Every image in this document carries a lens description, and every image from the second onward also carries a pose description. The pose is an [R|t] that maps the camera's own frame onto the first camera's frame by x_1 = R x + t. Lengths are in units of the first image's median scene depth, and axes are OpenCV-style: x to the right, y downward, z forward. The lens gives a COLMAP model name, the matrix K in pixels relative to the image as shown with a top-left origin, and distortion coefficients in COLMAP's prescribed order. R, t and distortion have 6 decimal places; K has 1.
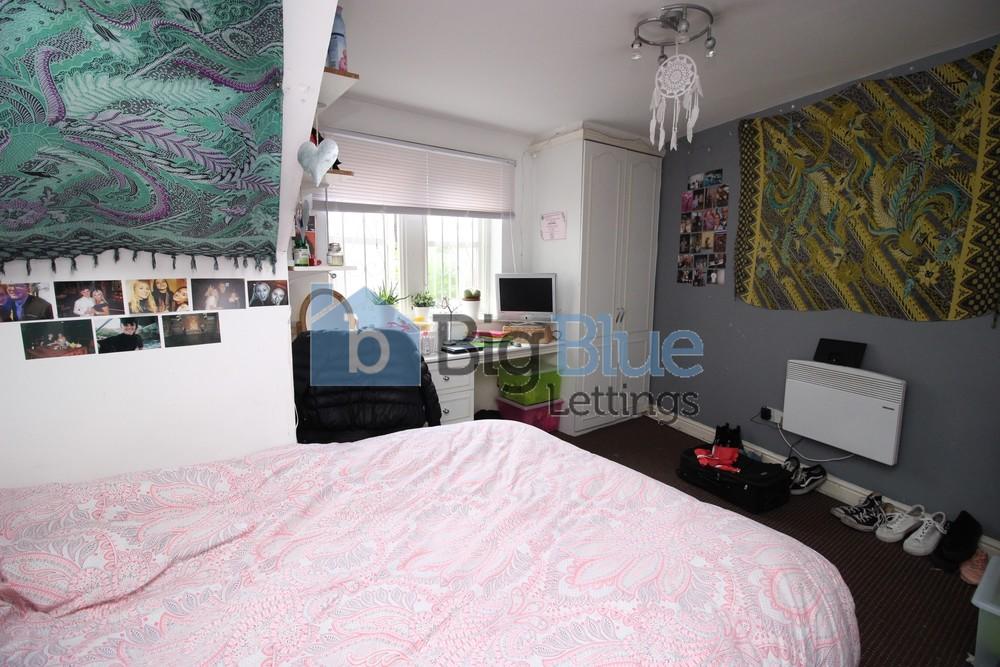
lens RADIAL K [[464.7, 0, 500.0], [0, 464.7, 333.5], [0, 0, 1]] dist [0.000849, 0.000049]
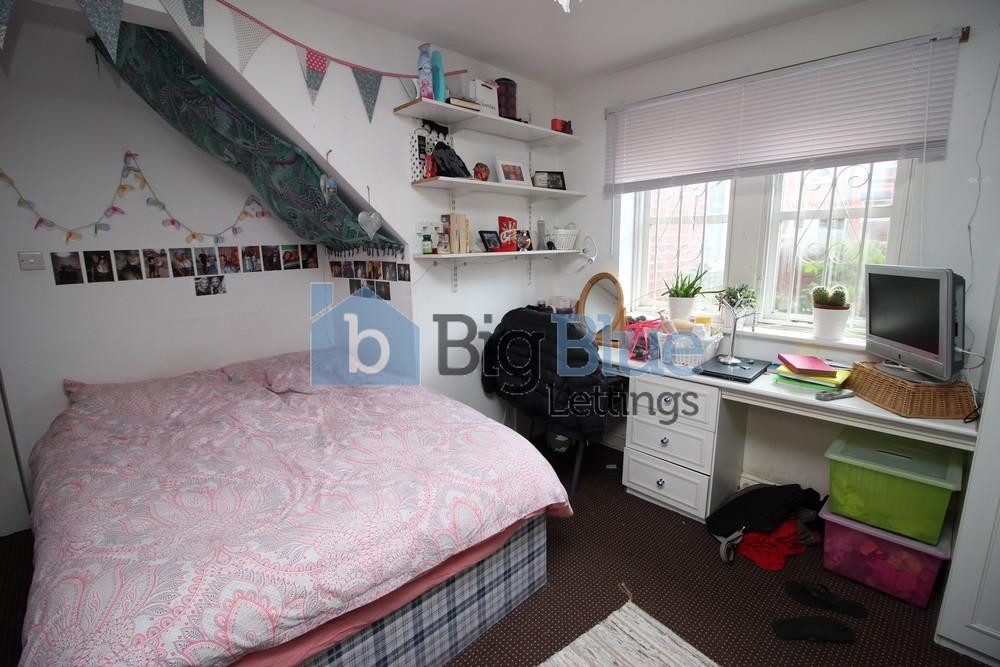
lens RADIAL K [[464.7, 0, 500.0], [0, 464.7, 333.5], [0, 0, 1]] dist [0.000849, 0.000049]
pose [[0.160544, 0.180333, -0.970415, 1.100649], [-0.129827, 0.978484, 0.160354, -0.182728], [0.978453, 0.100243, 0.180502, 1.096855]]
